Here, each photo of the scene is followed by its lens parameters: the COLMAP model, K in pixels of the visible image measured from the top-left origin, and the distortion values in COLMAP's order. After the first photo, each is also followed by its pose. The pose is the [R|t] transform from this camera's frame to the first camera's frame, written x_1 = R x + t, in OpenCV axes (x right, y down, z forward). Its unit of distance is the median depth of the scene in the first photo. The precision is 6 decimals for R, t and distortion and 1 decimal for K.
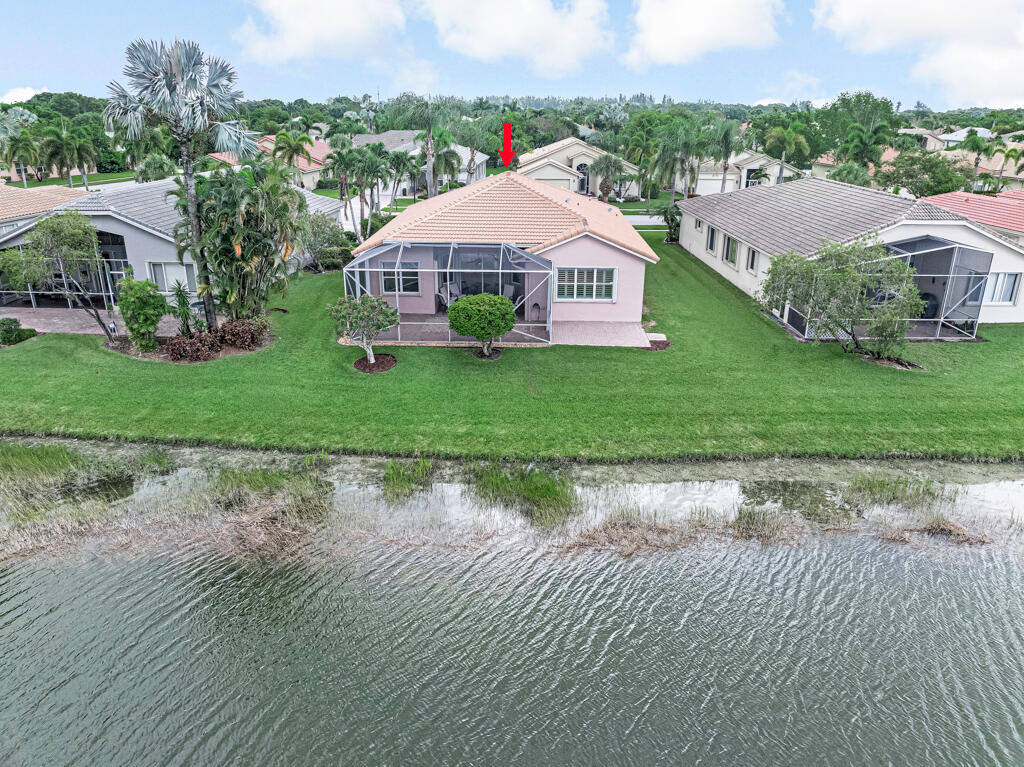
lens RADIAL K [[718.1, 0, 516.5], [0, 718.1, 380.9], [0, 0, 1]] dist [-0.036060, -0.002991]
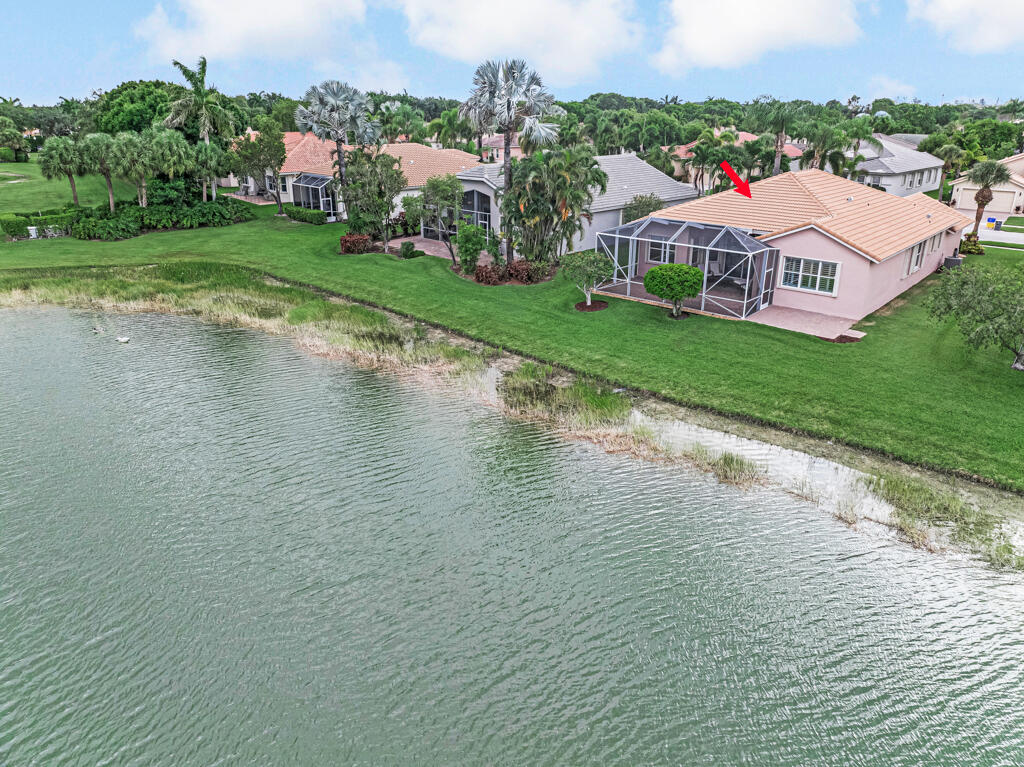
lens RADIAL K [[718.1, 0, 516.5], [0, 718.1, 380.9], [0, 0, 1]] dist [-0.036060, -0.002991]
pose [[0.762460, 0.224377, -0.606886, 0.512058], [-0.224959, 0.971360, 0.076503, 0.037544], [0.606670, 0.078194, 0.791099, -0.086035]]
